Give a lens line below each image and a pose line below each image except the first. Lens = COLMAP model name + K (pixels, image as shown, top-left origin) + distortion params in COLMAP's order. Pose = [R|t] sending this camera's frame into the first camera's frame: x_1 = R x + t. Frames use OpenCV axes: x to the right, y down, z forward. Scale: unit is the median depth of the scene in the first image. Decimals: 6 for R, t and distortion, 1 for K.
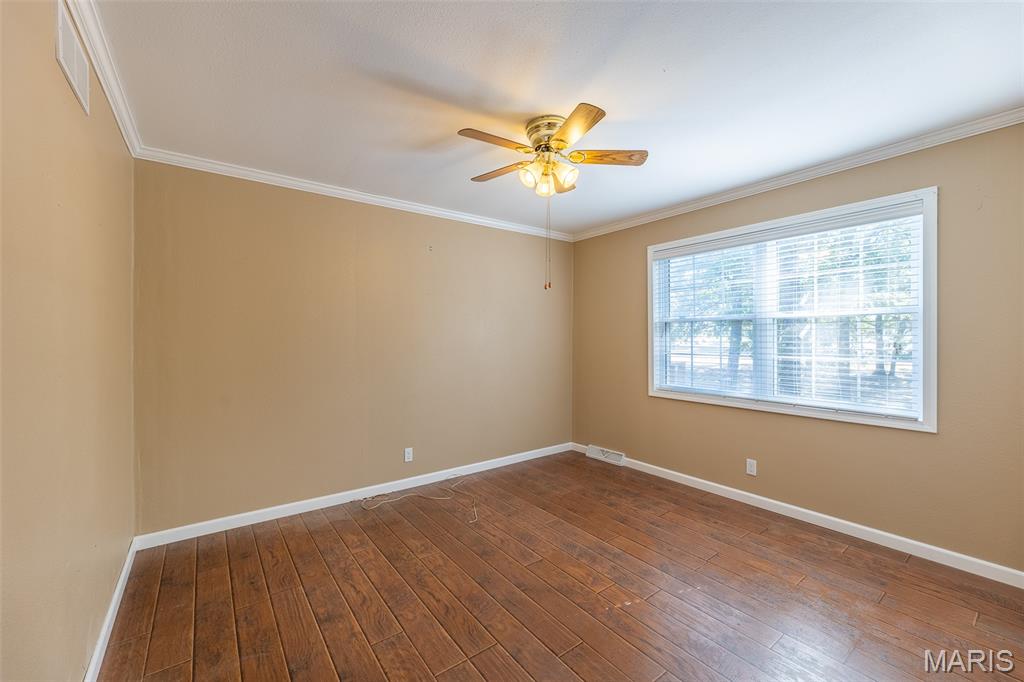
lens RADIAL K [[408.8, 0, 514.8], [0, 408.8, 340.6], [0, 0, 1]] dist [-0.001462, -0.000183]
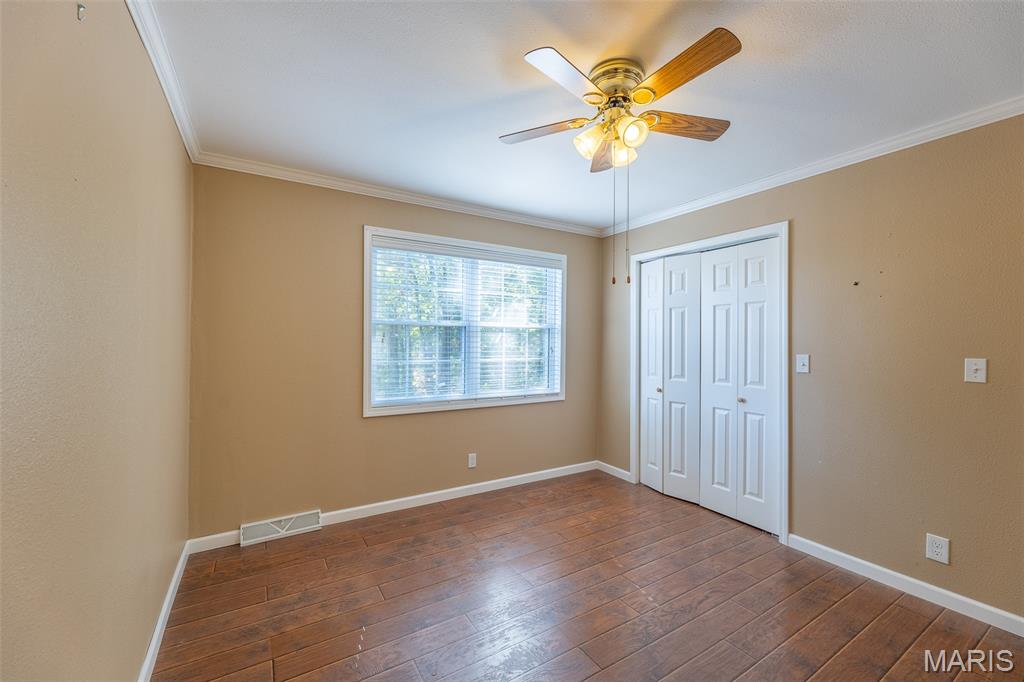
lens RADIAL K [[408.8, 0, 514.8], [0, 408.8, 340.6], [0, 0, 1]] dist [-0.001462, -0.000183]
pose [[0.087998, 0.000269, 0.996121, -0.519147], [-0.003531, 0.999994, 0.000041, -0.015632], [-0.996114, -0.003521, 0.087999, 0.798291]]
